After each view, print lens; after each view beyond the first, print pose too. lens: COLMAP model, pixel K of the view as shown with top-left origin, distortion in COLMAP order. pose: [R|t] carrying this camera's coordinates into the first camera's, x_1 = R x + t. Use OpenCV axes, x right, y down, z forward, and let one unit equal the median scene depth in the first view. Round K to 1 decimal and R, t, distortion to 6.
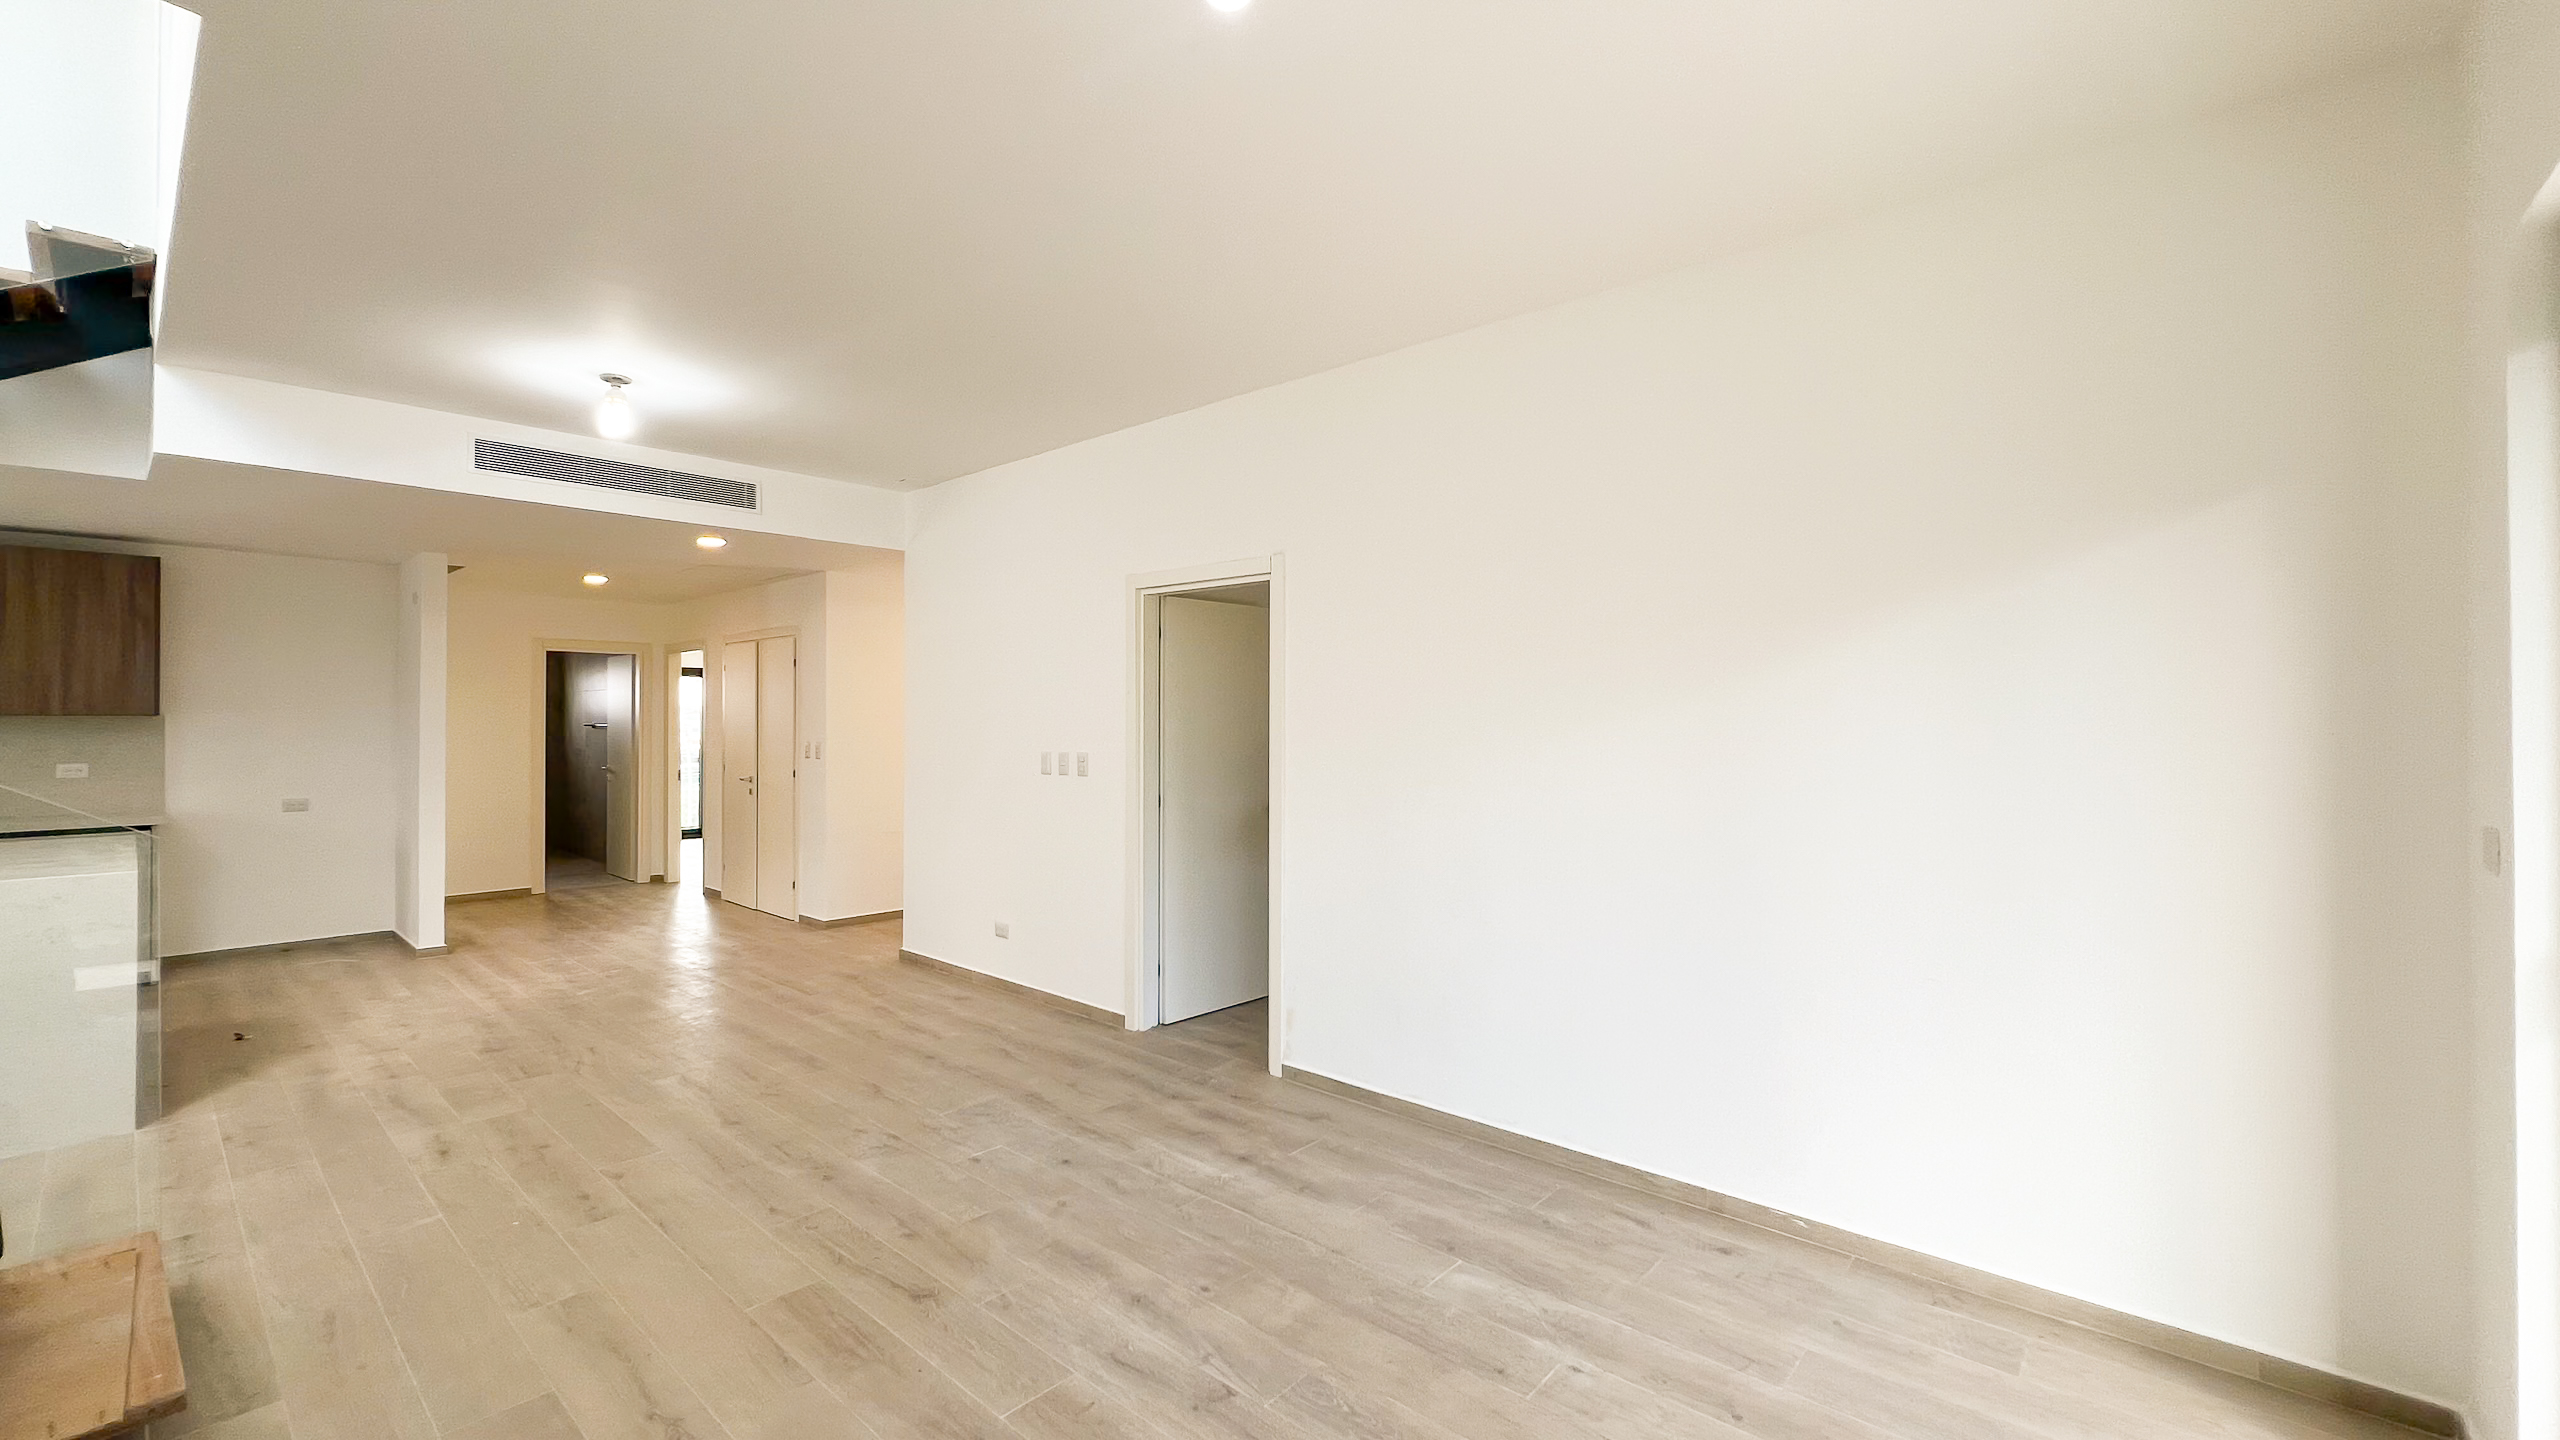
lens RADIAL K [[1037.8, 0, 1273.2], [0, 1037.8, 712.5], [0, 0, 1]] dist [0.000801, 0.000010]
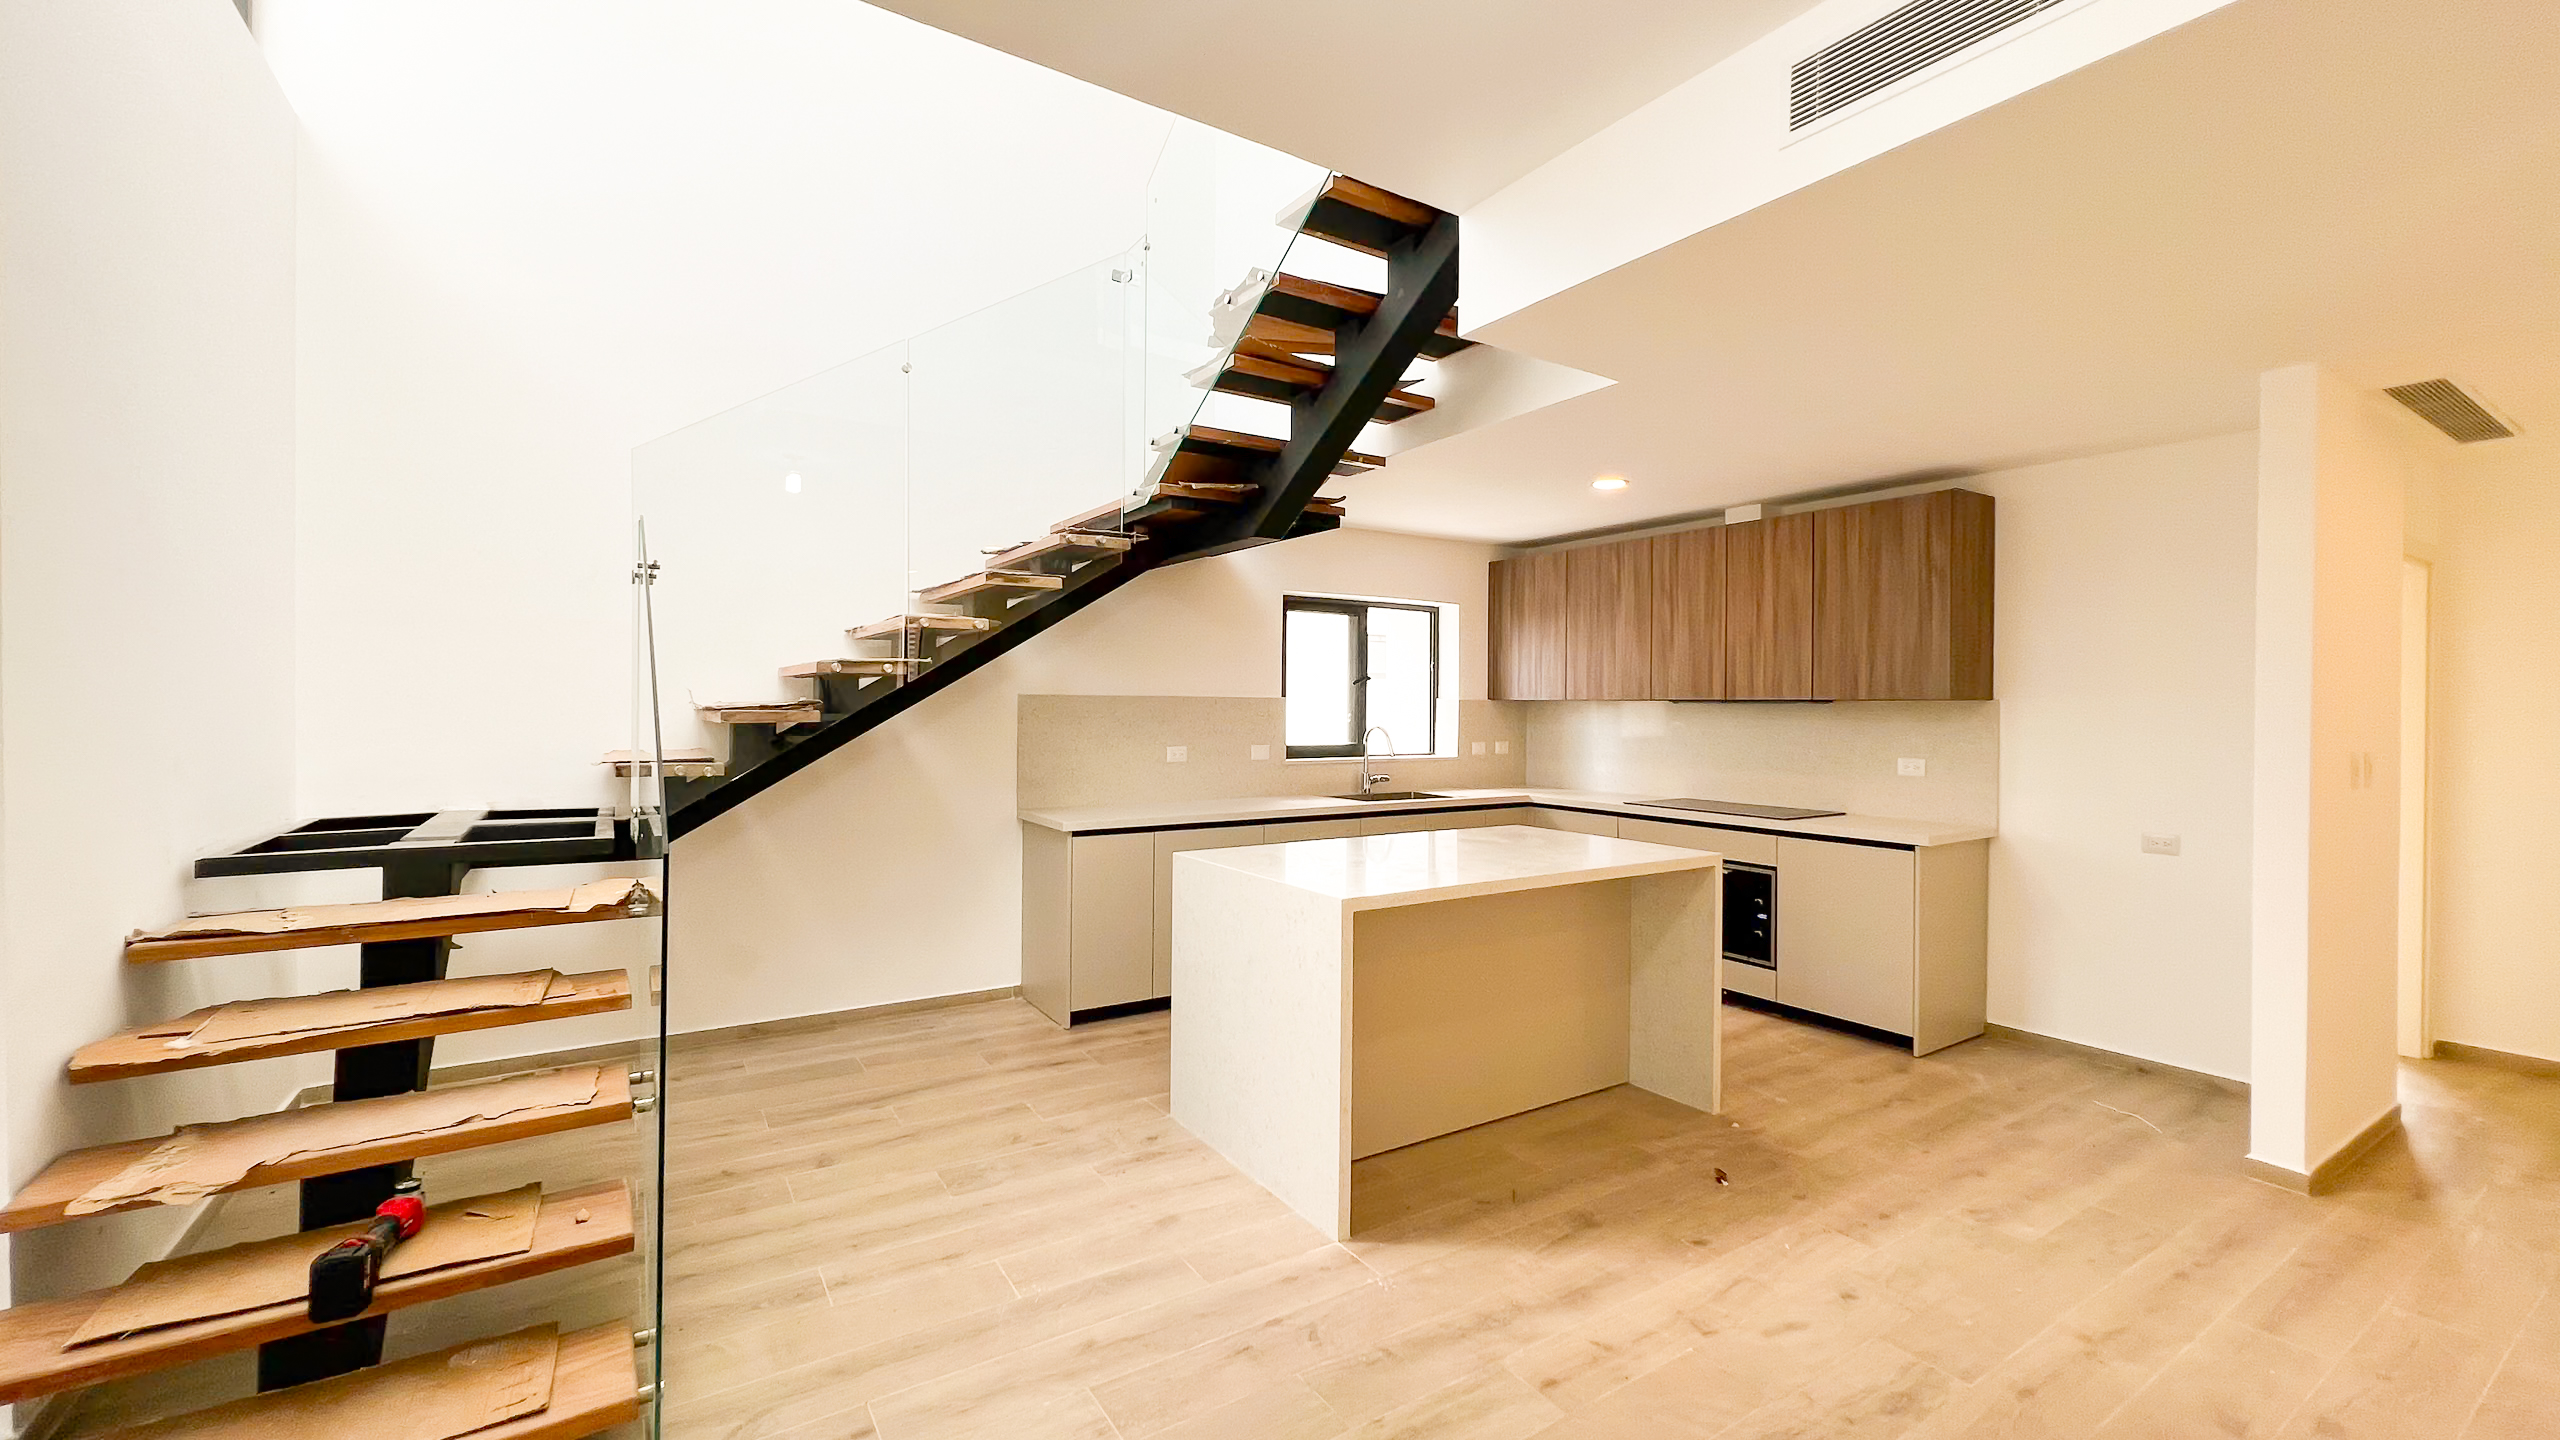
lens RADIAL K [[1037.8, 0, 1274.0], [0, 1037.8, 721.2], [0, 0, 1]] dist [0.000801, 0.000010]
pose [[-0.256925, 0.013566, -0.966336, -0.228802], [-0.003041, 0.999885, 0.014845, 0.008507], [0.966427, 0.006753, -0.256854, 0.726744]]
